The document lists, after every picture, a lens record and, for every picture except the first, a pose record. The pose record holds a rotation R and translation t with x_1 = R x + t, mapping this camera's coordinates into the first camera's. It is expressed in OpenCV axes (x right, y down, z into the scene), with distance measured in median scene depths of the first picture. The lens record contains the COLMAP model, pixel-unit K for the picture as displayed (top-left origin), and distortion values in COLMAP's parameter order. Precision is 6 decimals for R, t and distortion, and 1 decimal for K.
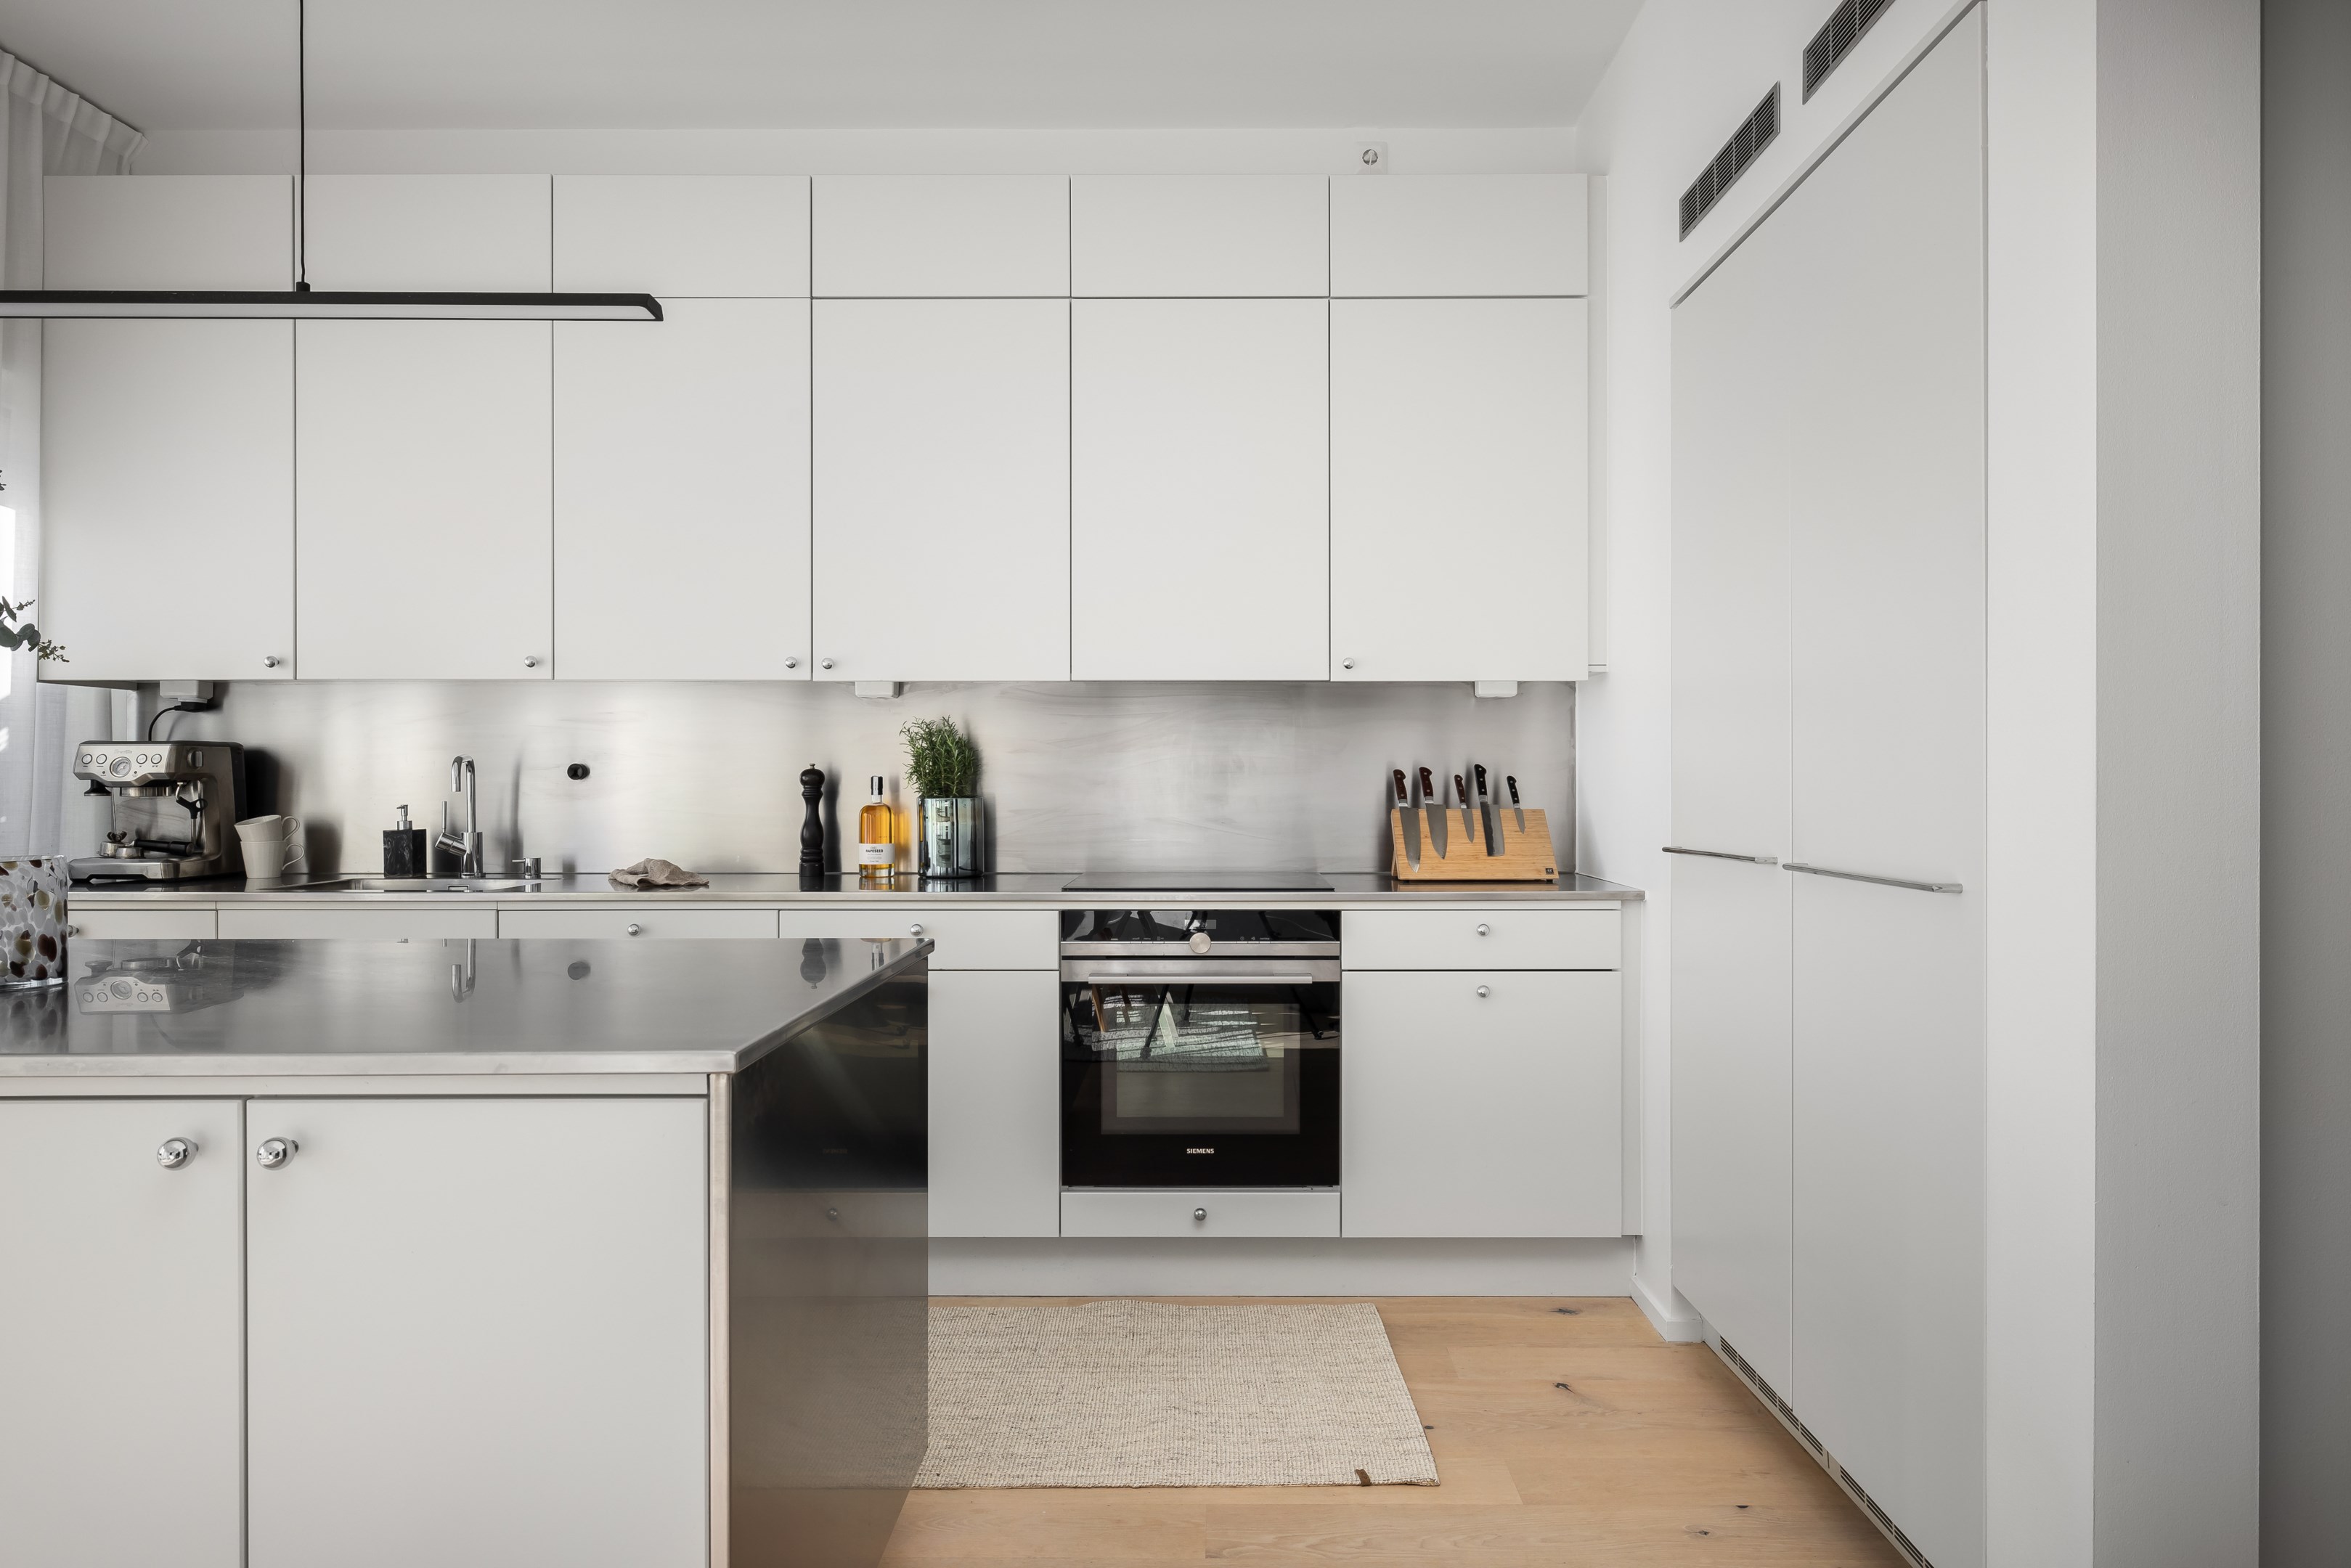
lens RADIAL K [[1494.1, 0, 1222.1], [0, 1494.1, 785.2], [0, 0, 1]] dist [-0.001497, -0.000188]
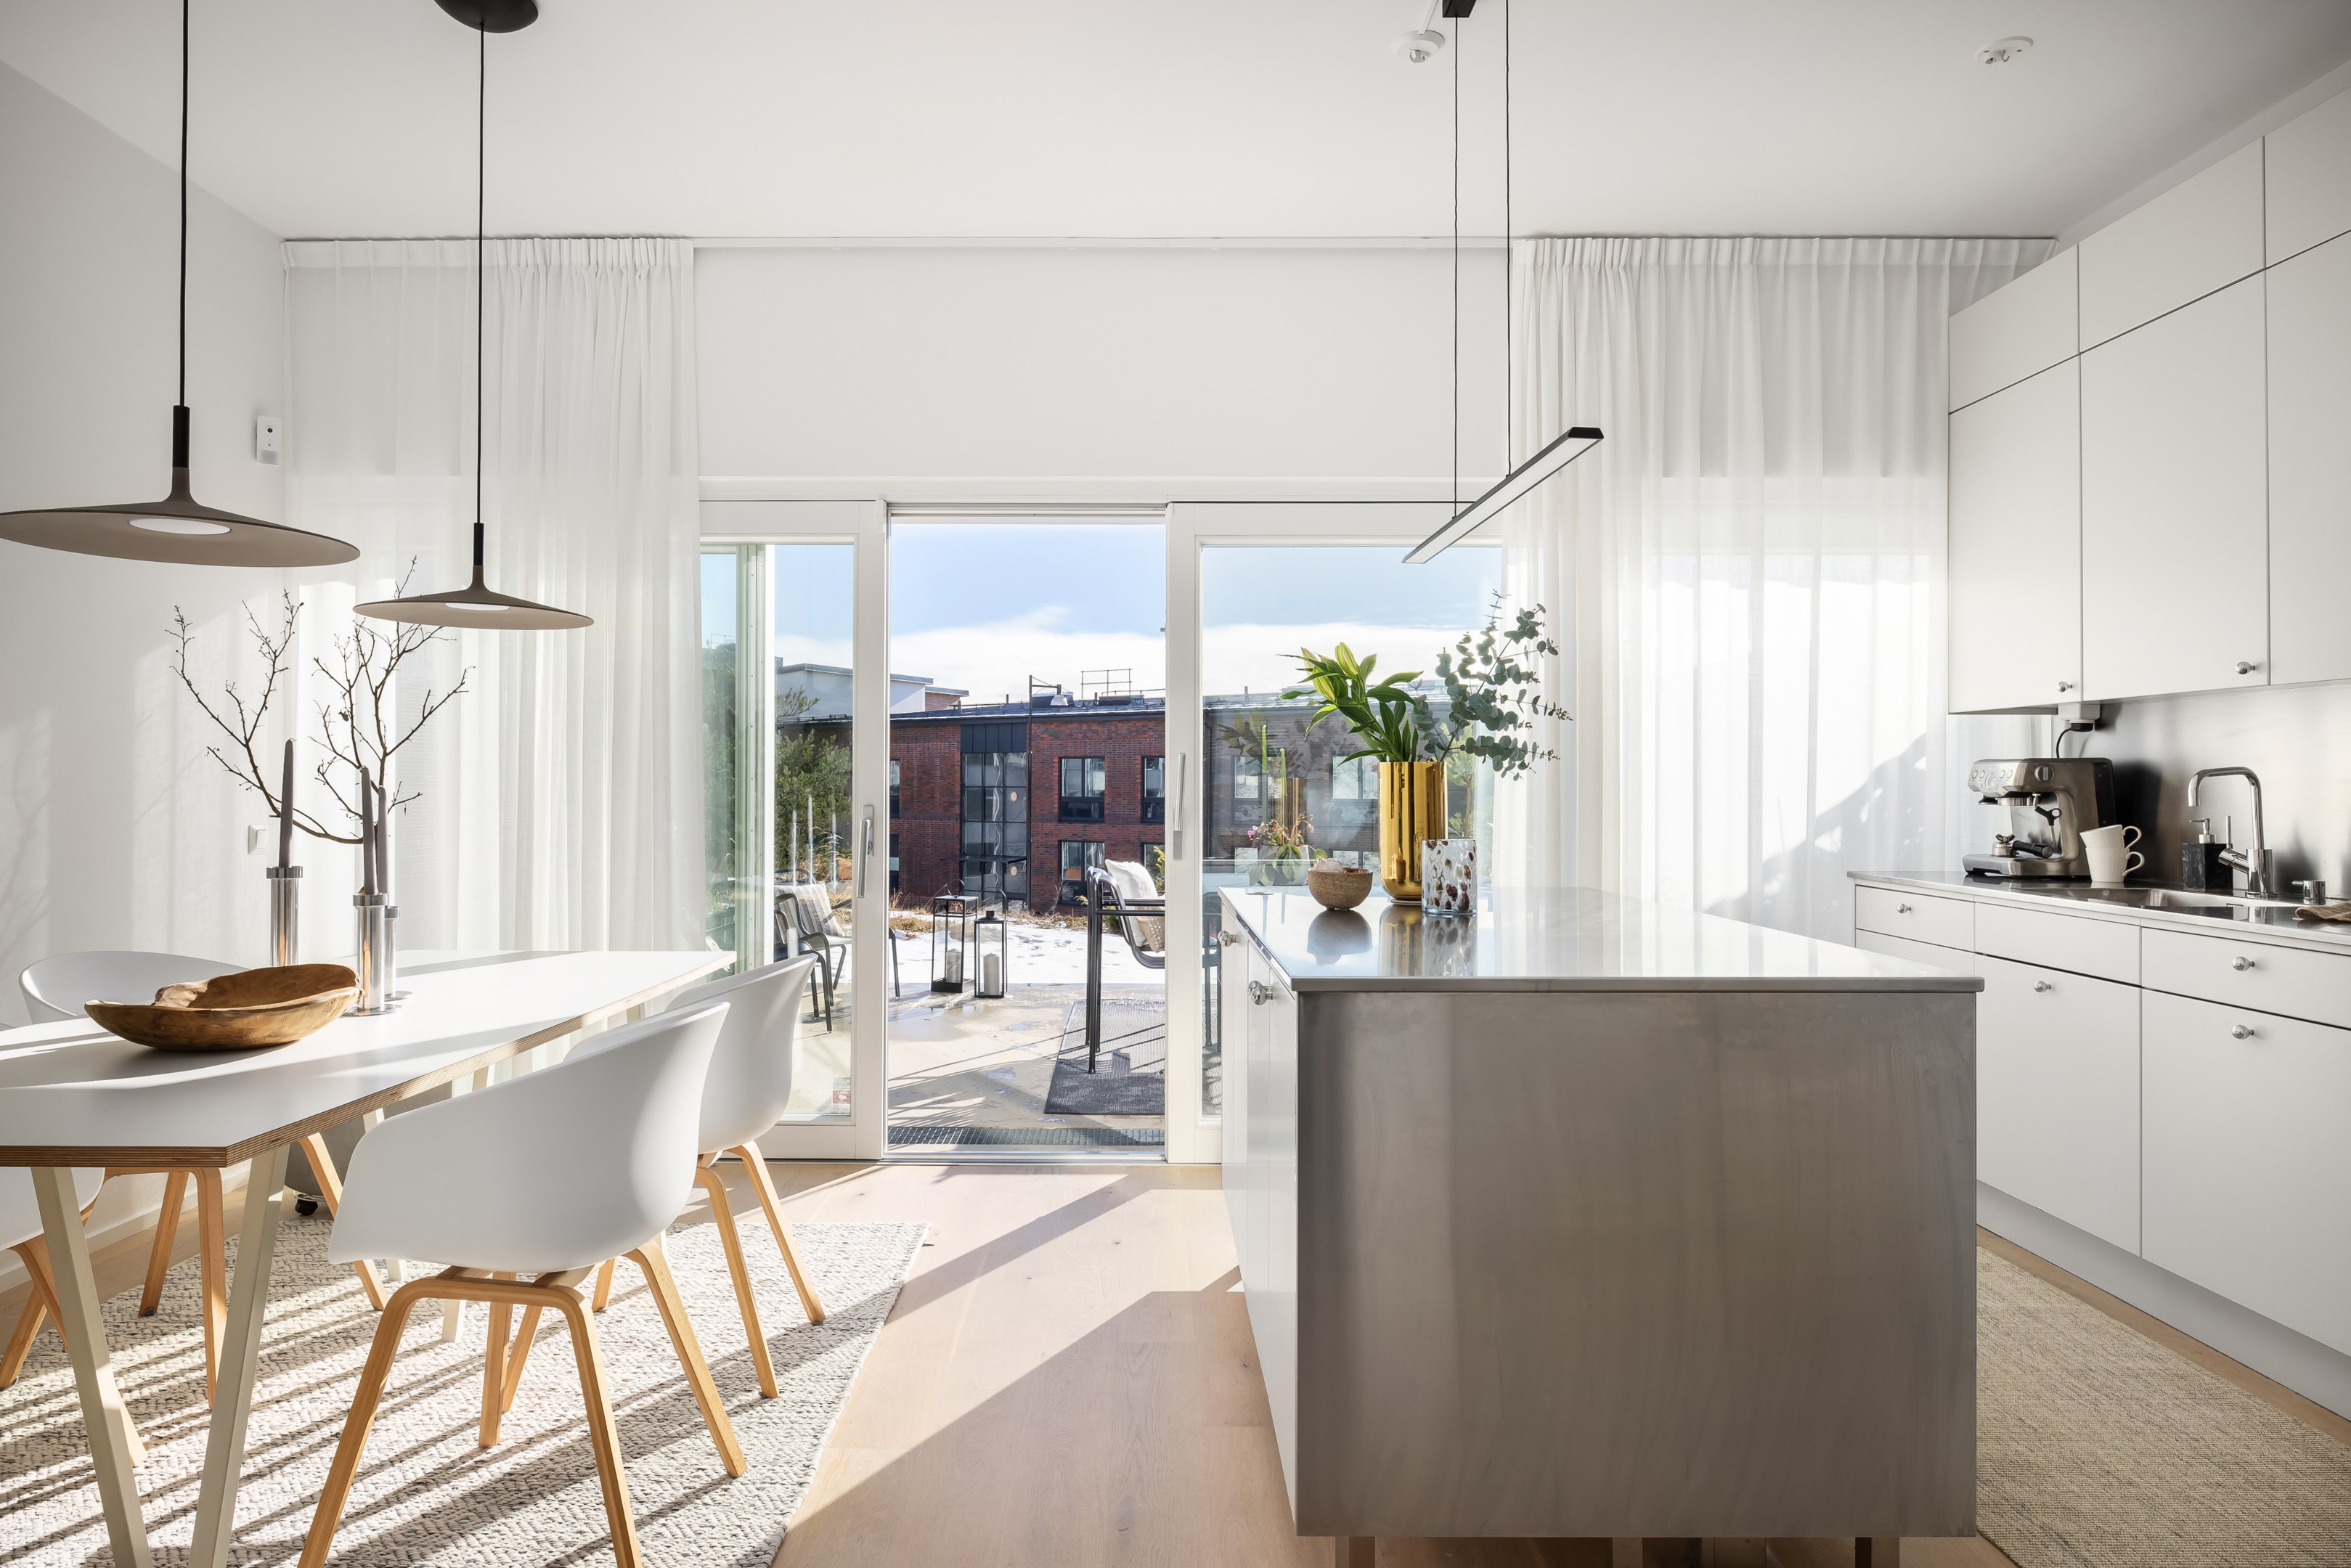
lens RADIAL K [[1440.8, 0, 1140.7], [0, 1440.8, 766.6], [0, 0, 1]] dist [-0.008427, 0.003264]
pose [[-0.007639, -0.009374, -0.999927, 0.425854], [-0.004654, 0.999946, -0.009339, -0.009333], [0.999960, 0.004583, -0.007683, 0.309027]]
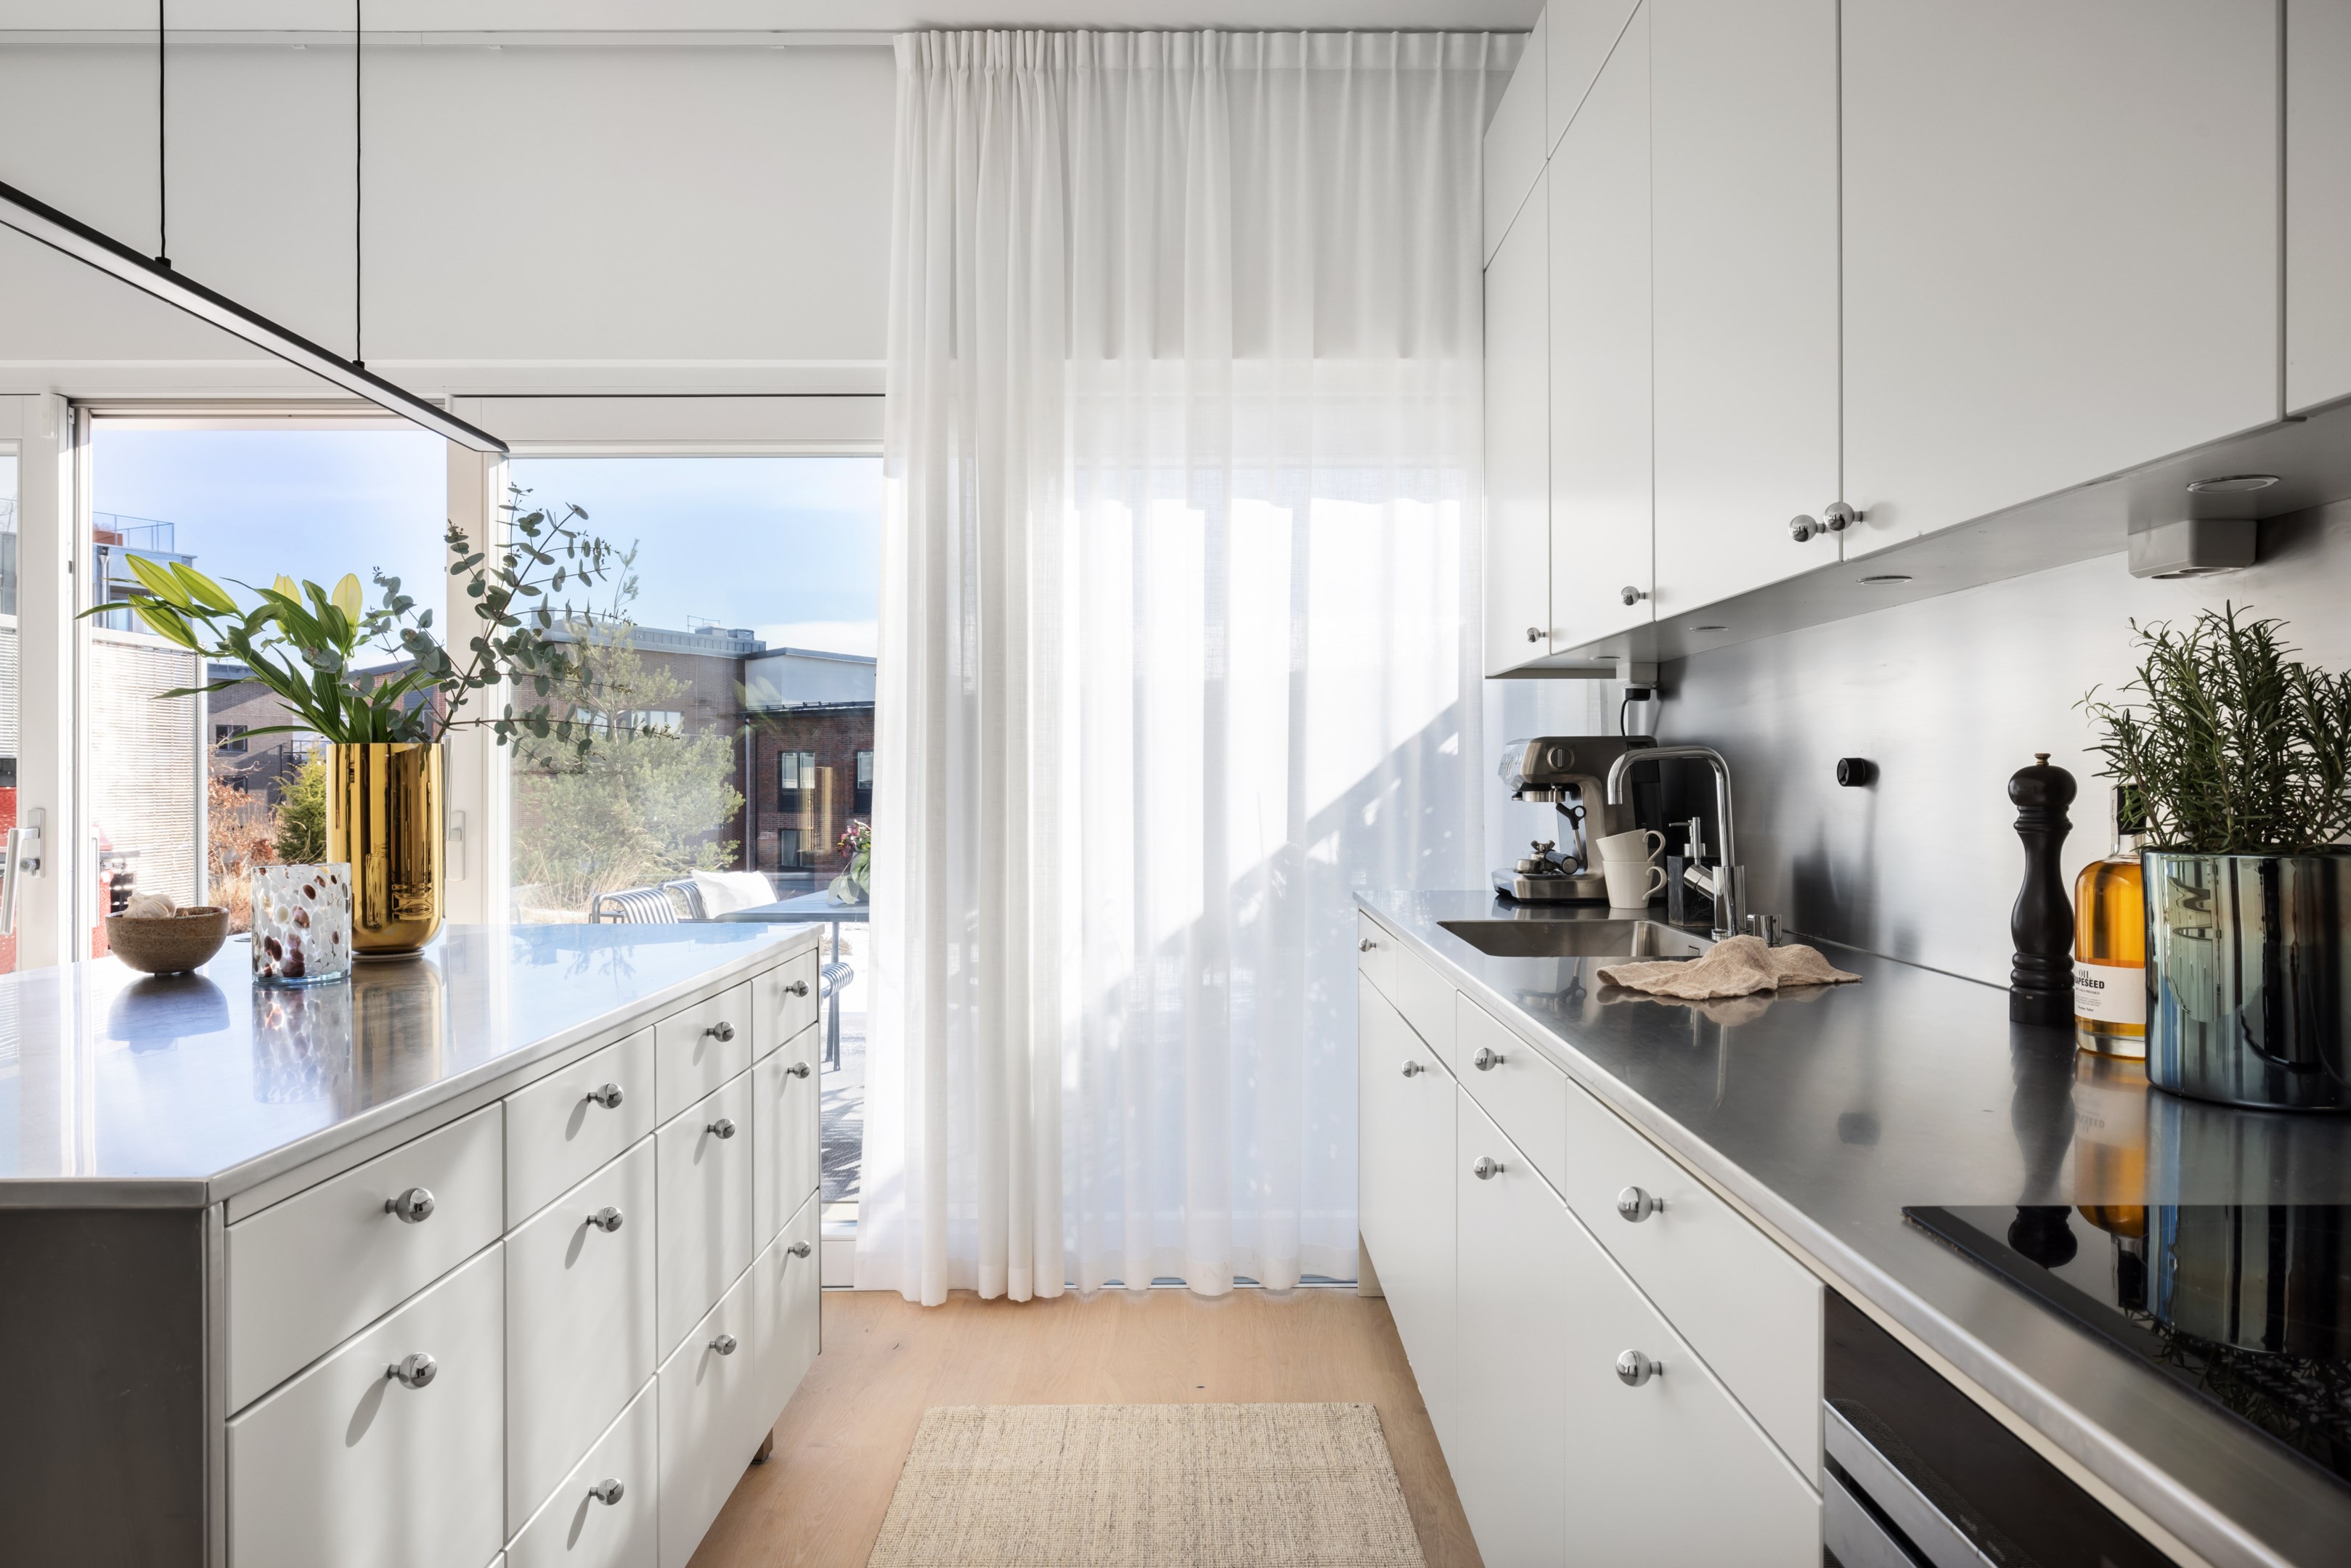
lens RADIAL K [[1494.1, 0, 1226.6], [0, 1494.1, 775.0], [0, 0, 1]] dist [-0.001497, -0.000188]
pose [[0.005753, 0.003462, -0.999977, 0.147618], [-0.000224, 0.999994, 0.003460, -0.010608], [0.999983, 0.000204, 0.005754, 0.805025]]
